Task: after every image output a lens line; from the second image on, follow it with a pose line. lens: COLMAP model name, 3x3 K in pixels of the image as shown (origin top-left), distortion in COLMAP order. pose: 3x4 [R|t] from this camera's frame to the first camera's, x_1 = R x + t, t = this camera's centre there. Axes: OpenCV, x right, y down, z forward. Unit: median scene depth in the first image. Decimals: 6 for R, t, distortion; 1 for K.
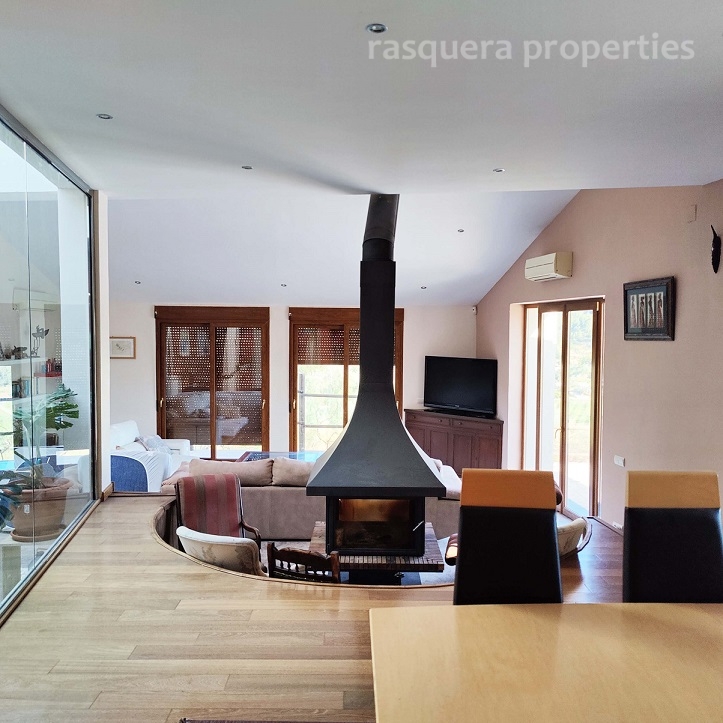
lens RADIAL K [[668.9, 0, 361.5], [0, 668.9, 361.5], [0, 0, 1]] dist [0.036380, 0.006875]
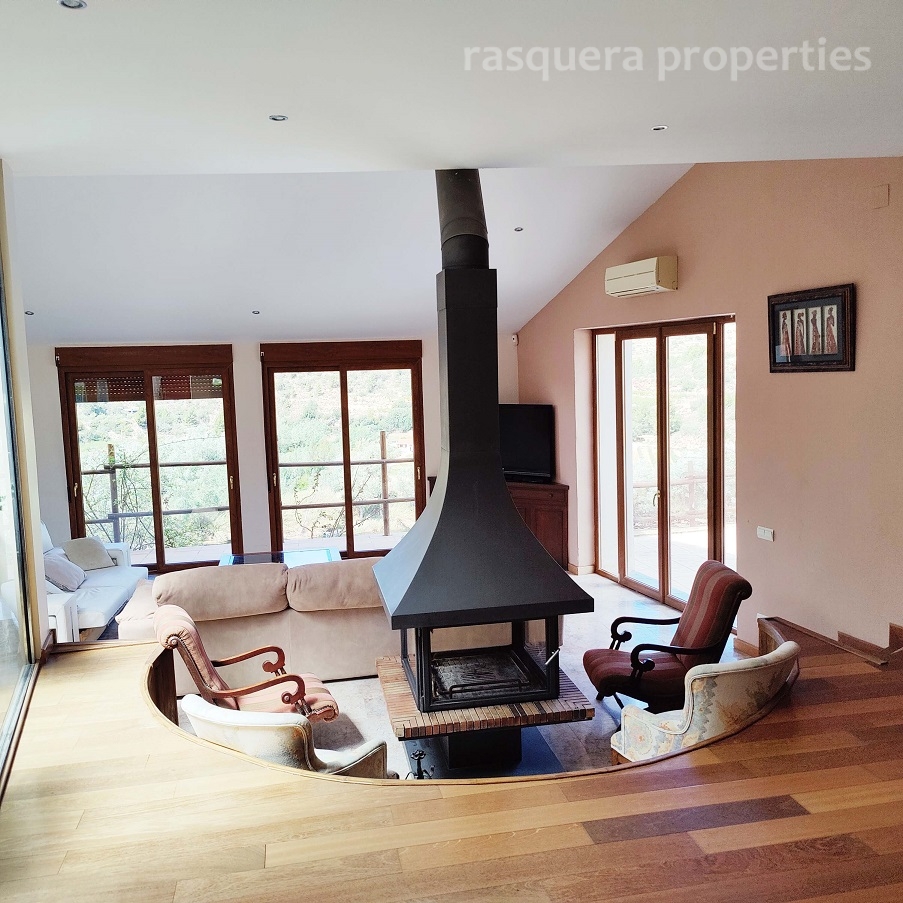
lens RADIAL K [[835.4, 0, 451.5], [0, 835.4, 451.5], [0, 0, 1]] dist [0.036380, 0.006875]
pose [[0.981616, -0.055965, 0.182478, -0.115176], [0.046264, 0.997302, 0.056994, -0.012849], [-0.185176, -0.047504, 0.981557, 0.133394]]
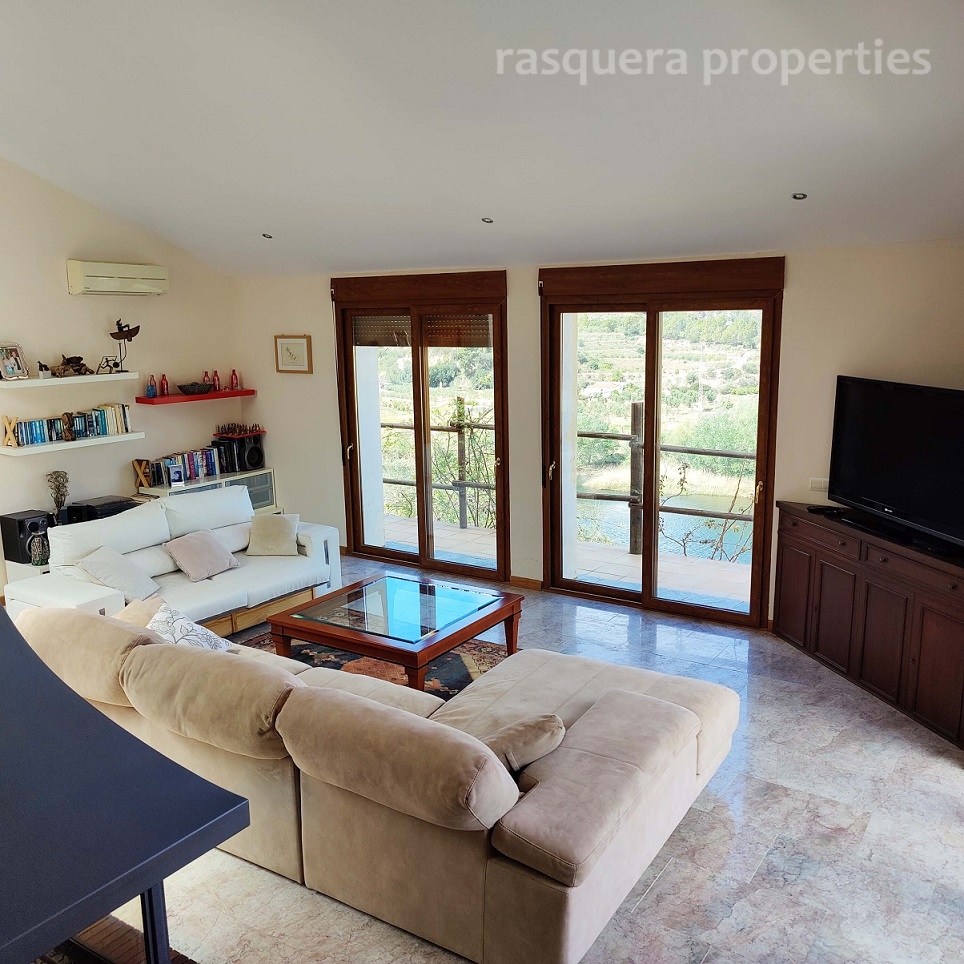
lens RADIAL K [[889.3, 0, 482.8], [0, 889.3, 502.5], [0, 0, 1]] dist [0.011192, -0.002203]
pose [[0.835804, 0.092328, -0.541209, 0.317545], [-0.003205, 0.986562, 0.163355, -0.029950], [0.549018, -0.134798, 0.824869, 0.641246]]
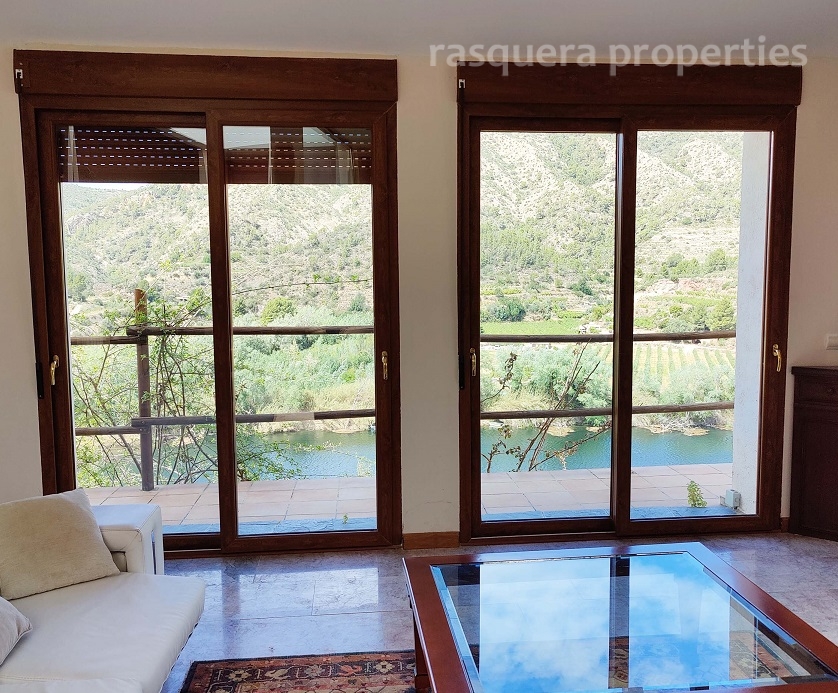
lens RADIAL K [[844.4, 0, 446.8], [0, 844.4, 346.9], [0, 0, 1]] dist [0.018003, -0.003696]
pose [[0.992191, -0.026635, 0.121847, -0.246268], [0.020081, 0.998301, 0.054703, 0.048724], [-0.123097, -0.051829, 0.991040, 0.876669]]
